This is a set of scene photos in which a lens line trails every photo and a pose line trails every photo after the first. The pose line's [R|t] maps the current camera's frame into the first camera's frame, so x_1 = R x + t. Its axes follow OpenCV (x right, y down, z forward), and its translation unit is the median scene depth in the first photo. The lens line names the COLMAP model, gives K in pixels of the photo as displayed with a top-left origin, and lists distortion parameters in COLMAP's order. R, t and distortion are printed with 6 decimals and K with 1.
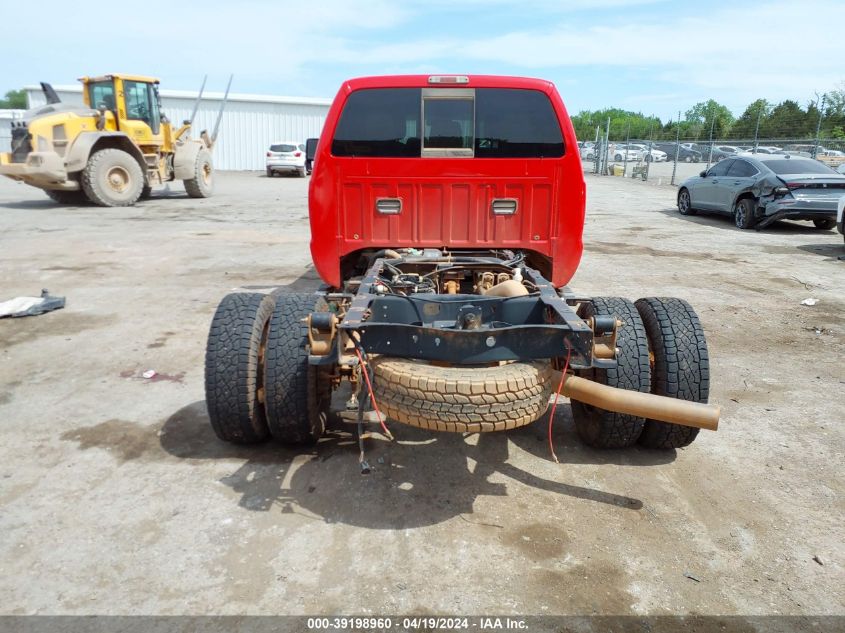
lens RADIAL K [[669.8, 0, 422.2], [0, 669.8, 315.7], [0, 0, 1]] dist [-0.008464, 0.021466]
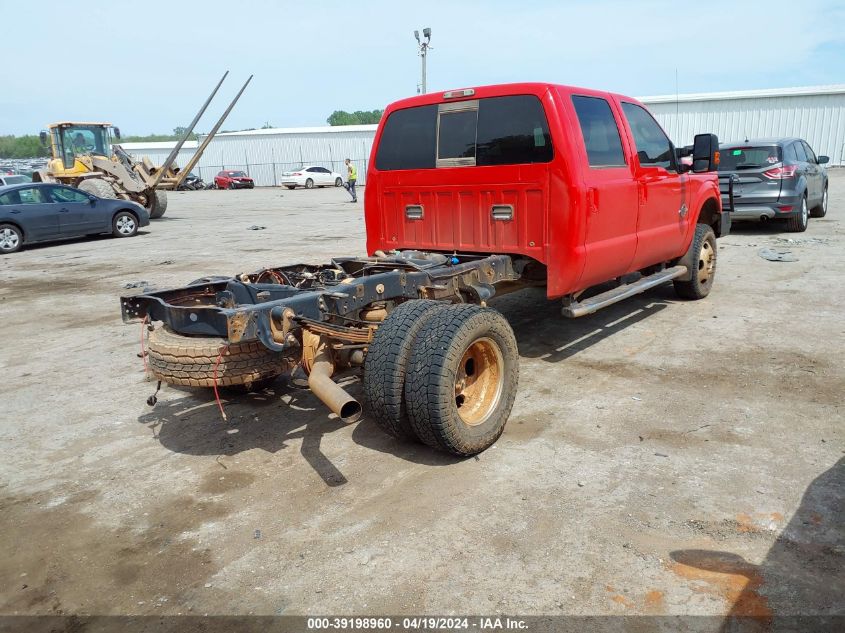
lens RADIAL K [[669.8, 0, 423.1], [0, 669.8, 317.7], [0, 0, 1]] dist [-0.008464, 0.021466]
pose [[0.785753, 0.092719, -0.611552, 0.673941], [-0.095518, 0.995030, 0.028132, -0.021273], [0.611121, 0.036309, 0.790704, 0.131607]]
